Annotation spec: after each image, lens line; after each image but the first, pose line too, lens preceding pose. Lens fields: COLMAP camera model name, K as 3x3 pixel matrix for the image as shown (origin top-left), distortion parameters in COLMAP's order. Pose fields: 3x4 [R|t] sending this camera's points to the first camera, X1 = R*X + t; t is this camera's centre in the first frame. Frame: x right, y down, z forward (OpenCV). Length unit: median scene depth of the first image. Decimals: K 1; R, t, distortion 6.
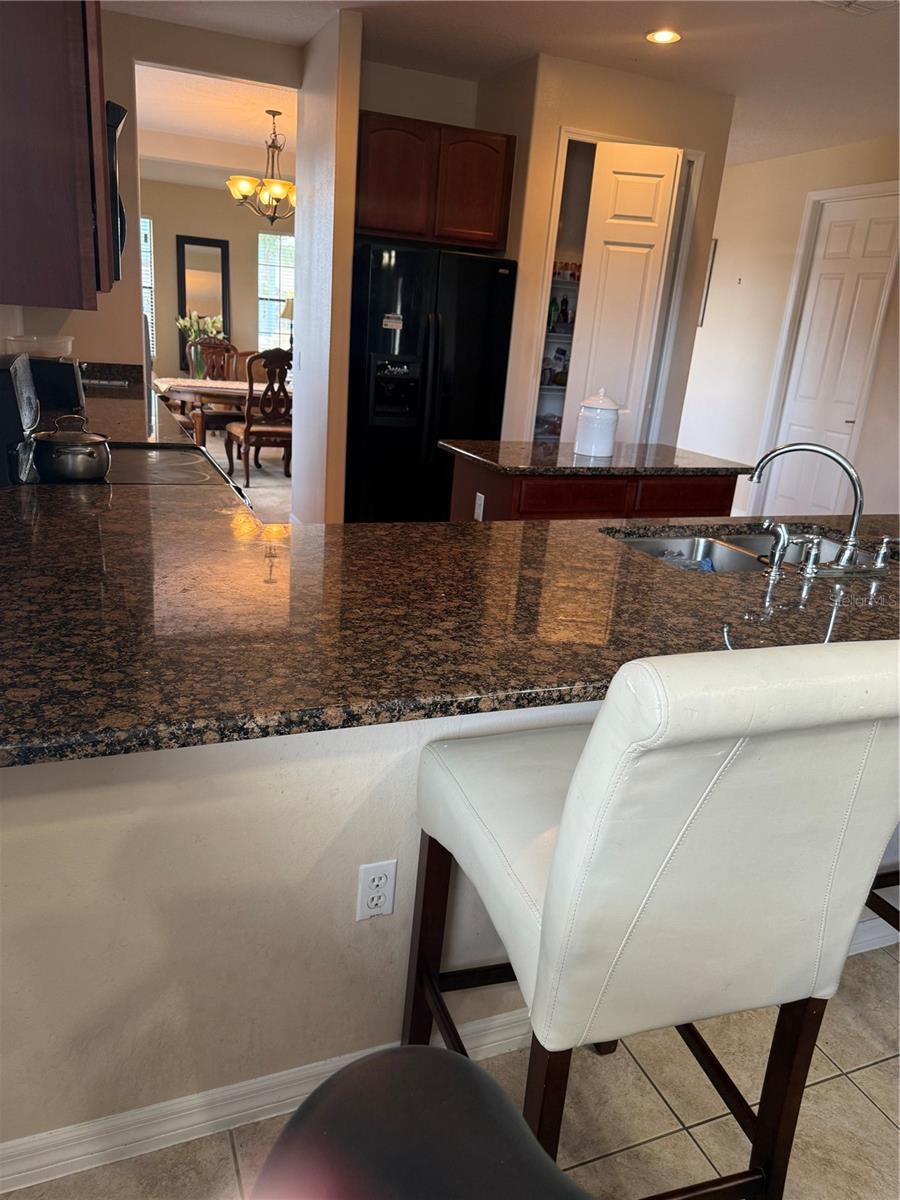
lens RADIAL K [[844.4, 0, 450.0], [0, 844.4, 600.0], [0, 0, 1]] dist [0.166219, -0.284410]
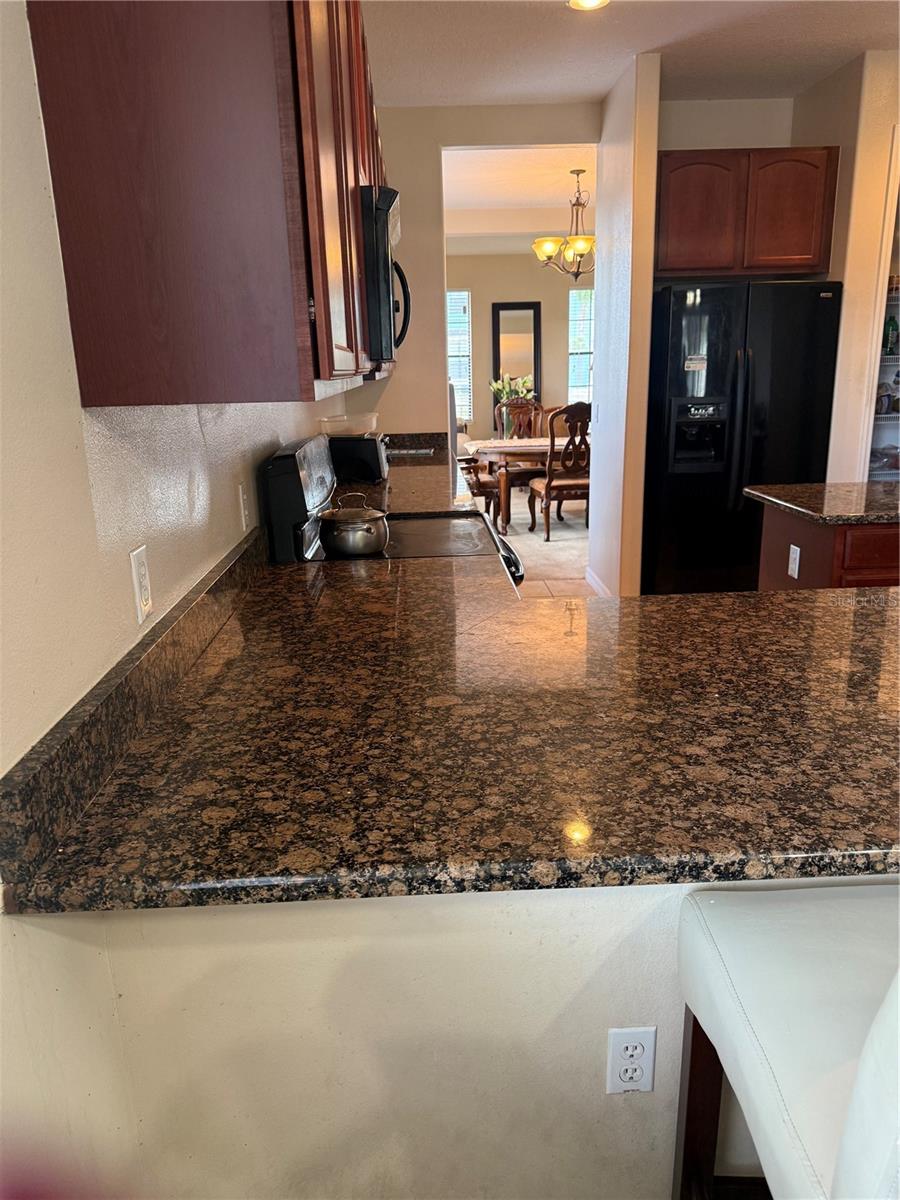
lens RADIAL K [[851.9, 0, 450.0], [0, 851.9, 600.0], [0, 0, 1]] dist [0.149791, -0.300361]
pose [[0.935113, -0.006391, -0.354293, 0.034226], [-0.012663, 0.998596, -0.051436, -0.038019], [0.354124, 0.052585, 0.933719, 0.101447]]
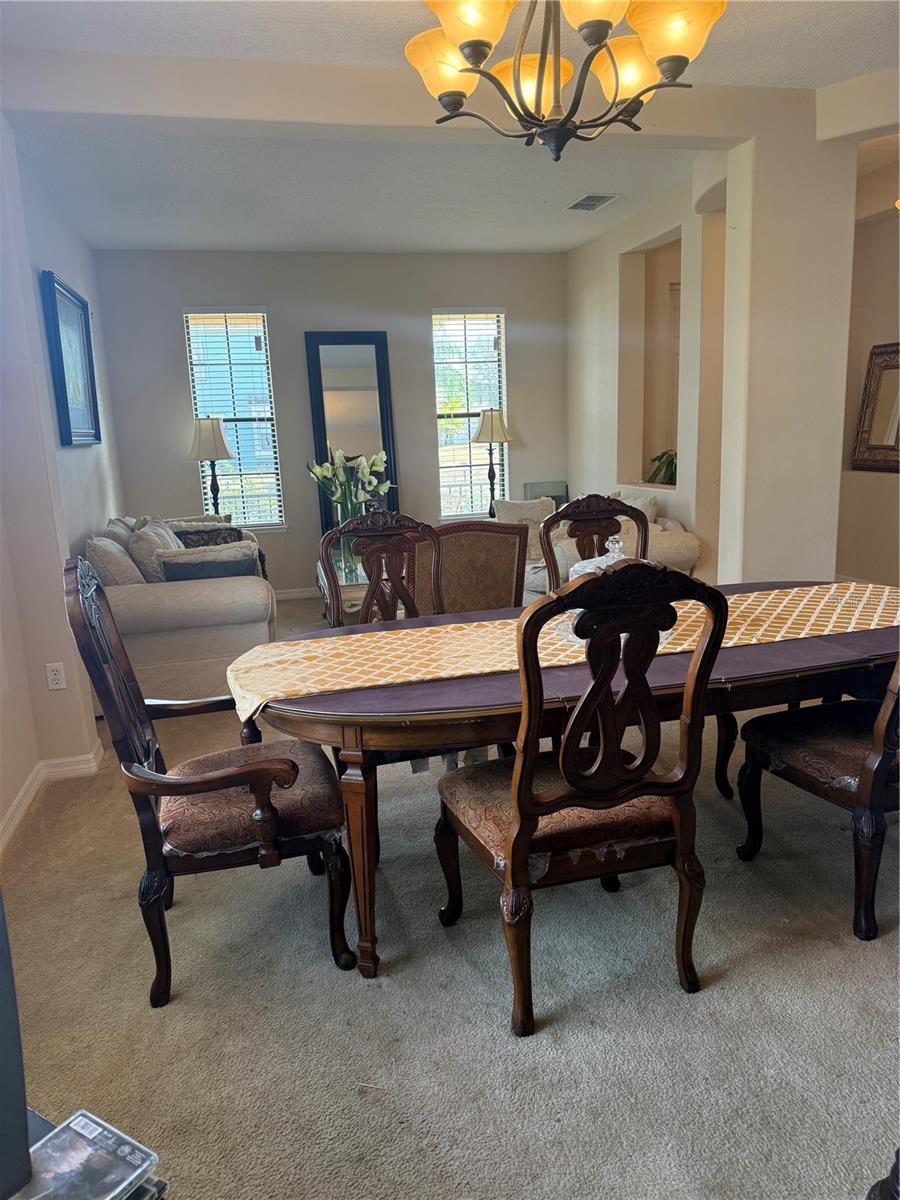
lens RADIAL K [[844.4, 0, 450.0], [0, 844.4, 600.0], [0, 0, 1]] dist [0.166219, -0.284410]
pose [[0.981326, -0.087822, -0.171134, -0.716705], [0.067628, 0.990412, -0.120457, -0.860774], [0.180072, 0.106634, 0.977856, 2.489503]]
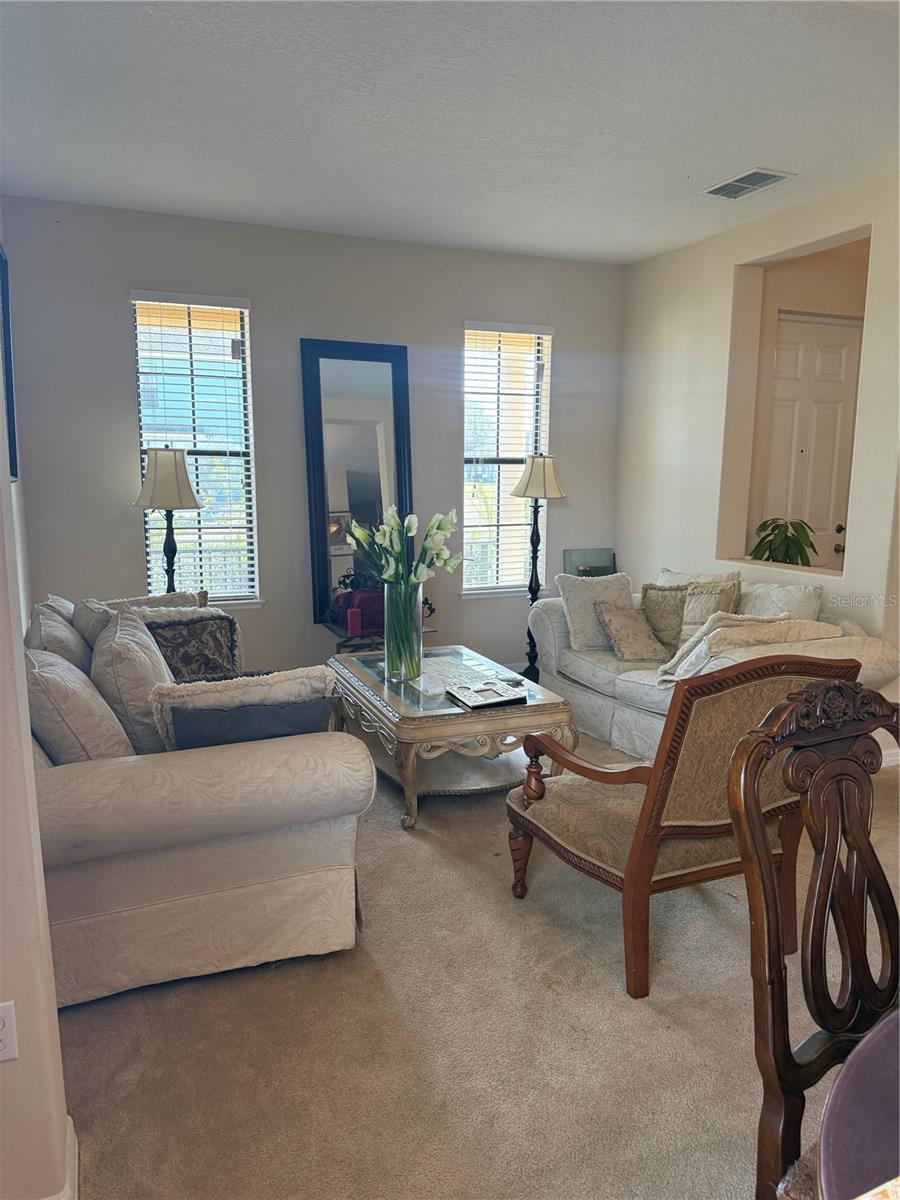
lens RADIAL K [[844.4, 0, 450.0], [0, 844.4, 600.0], [0, 0, 1]] dist [0.166219, -0.284410]
pose [[0.997231, -0.074299, -0.003216, -1.420728], [0.072892, 0.985089, -0.155844, -1.214549], [0.014747, 0.155178, 0.987776, 3.309499]]
